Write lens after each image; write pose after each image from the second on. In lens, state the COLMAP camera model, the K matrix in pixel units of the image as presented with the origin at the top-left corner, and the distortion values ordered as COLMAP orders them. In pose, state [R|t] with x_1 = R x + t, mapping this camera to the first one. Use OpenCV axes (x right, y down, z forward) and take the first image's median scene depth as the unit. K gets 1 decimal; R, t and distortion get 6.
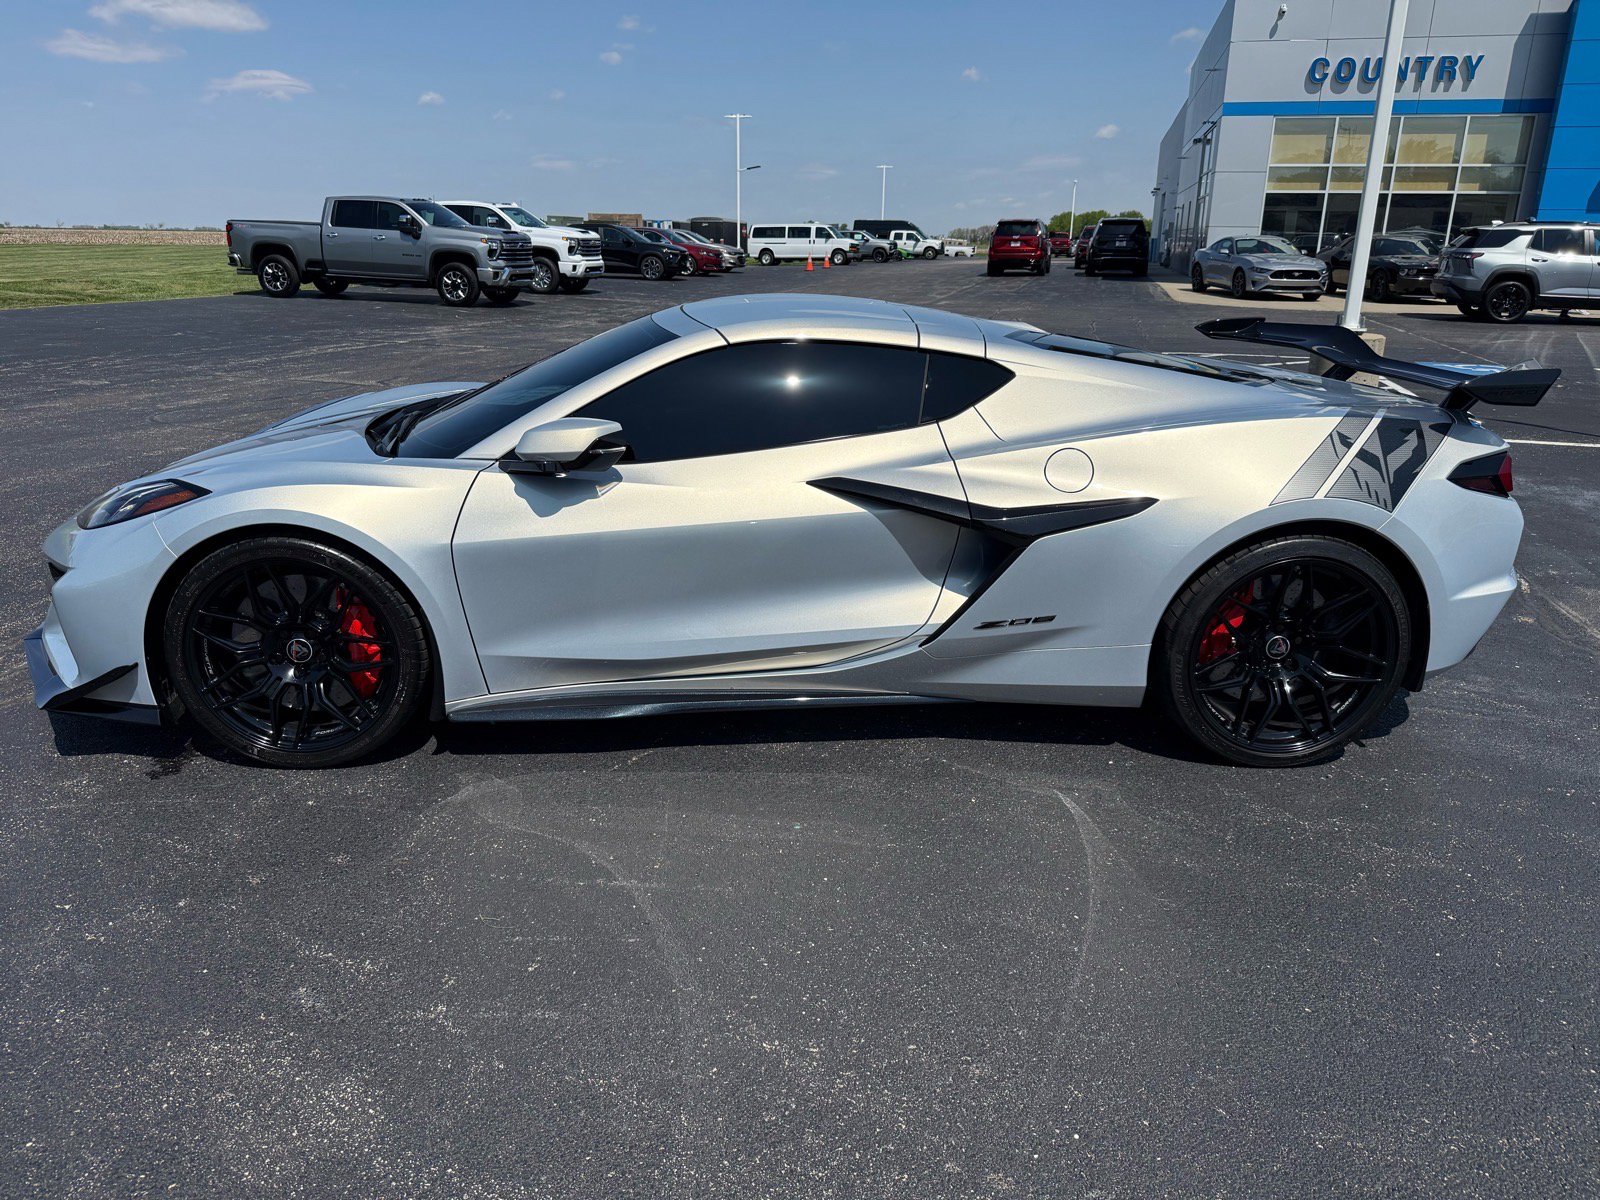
lens RADIAL K [[1177.7, 0, 794.0], [0, 1177.7, 628.7], [0, 0, 1]] dist [-0.005696, -0.005468]
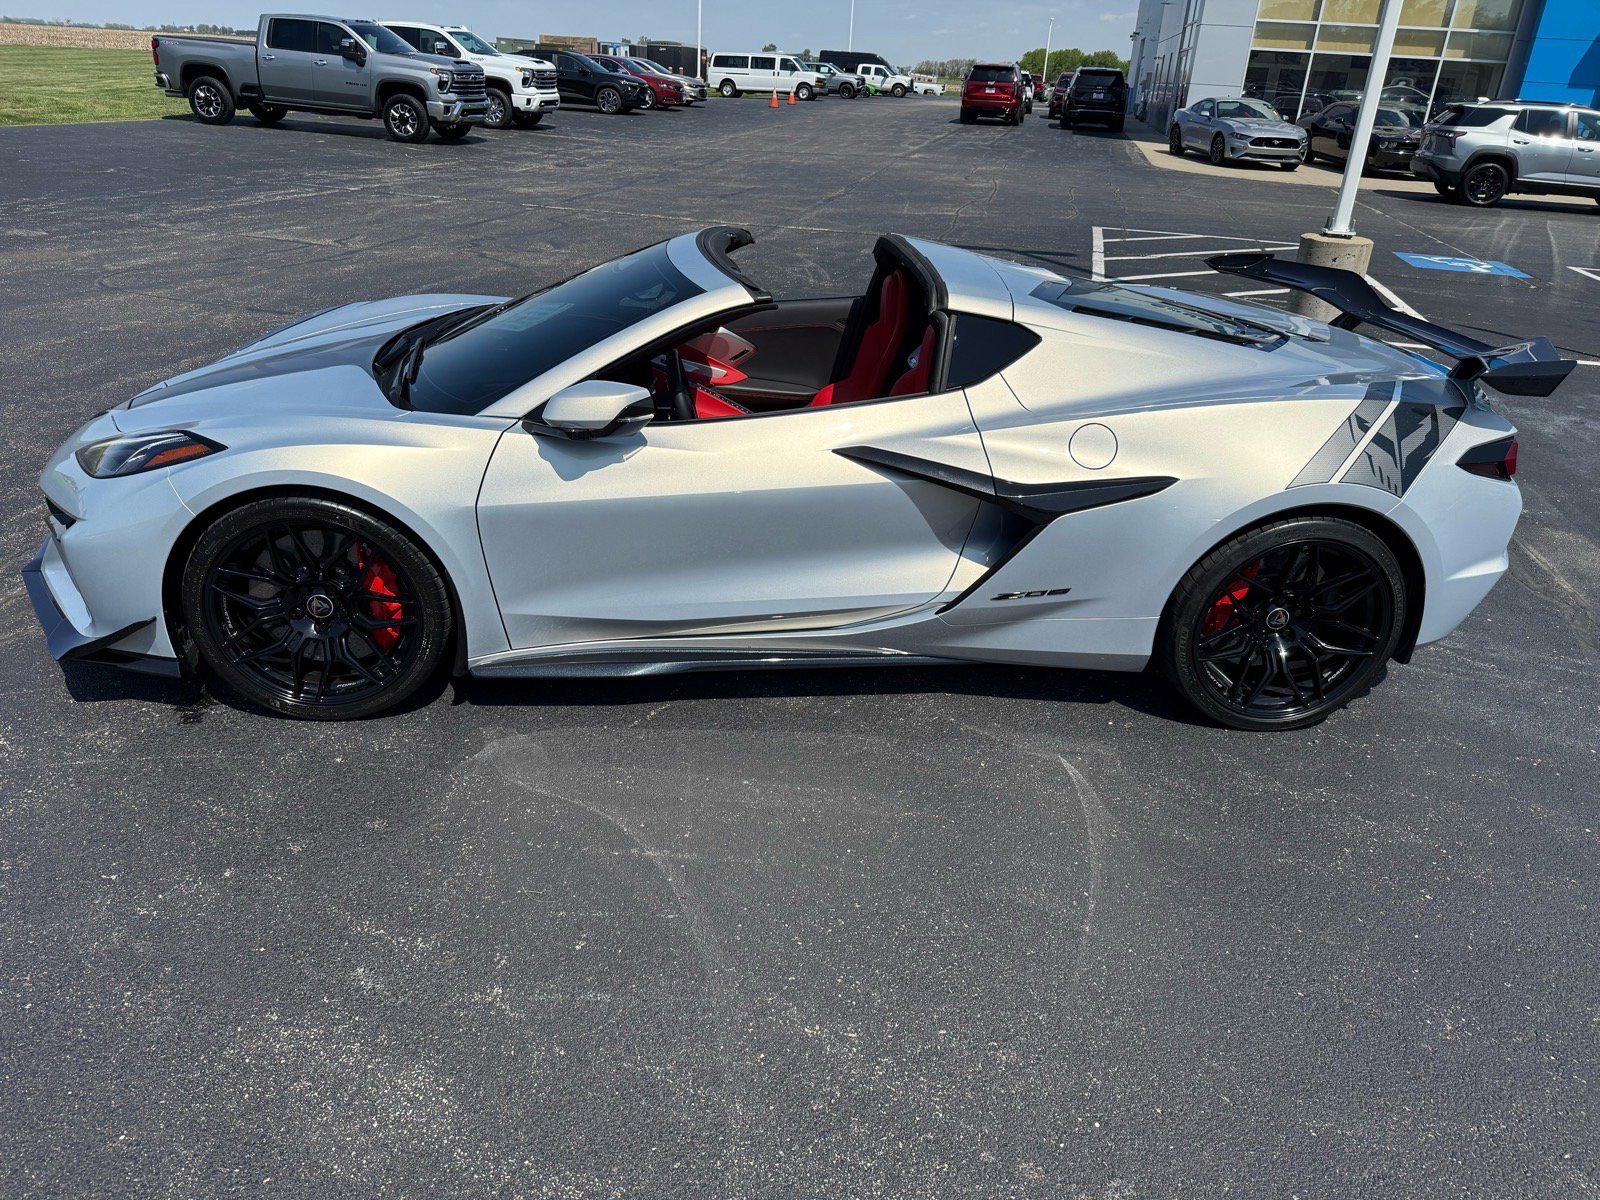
lens RADIAL K [[1171.8, 0, 794.7], [0, 1171.8, 635.9], [0, 0, 1]] dist [0.002134, -0.014133]
pose [[0.998629, 0.020585, 0.048132, -0.065824], [-0.026959, 0.990374, 0.135767, -0.102078], [-0.044873, -0.136879, 0.989571, -0.004754]]
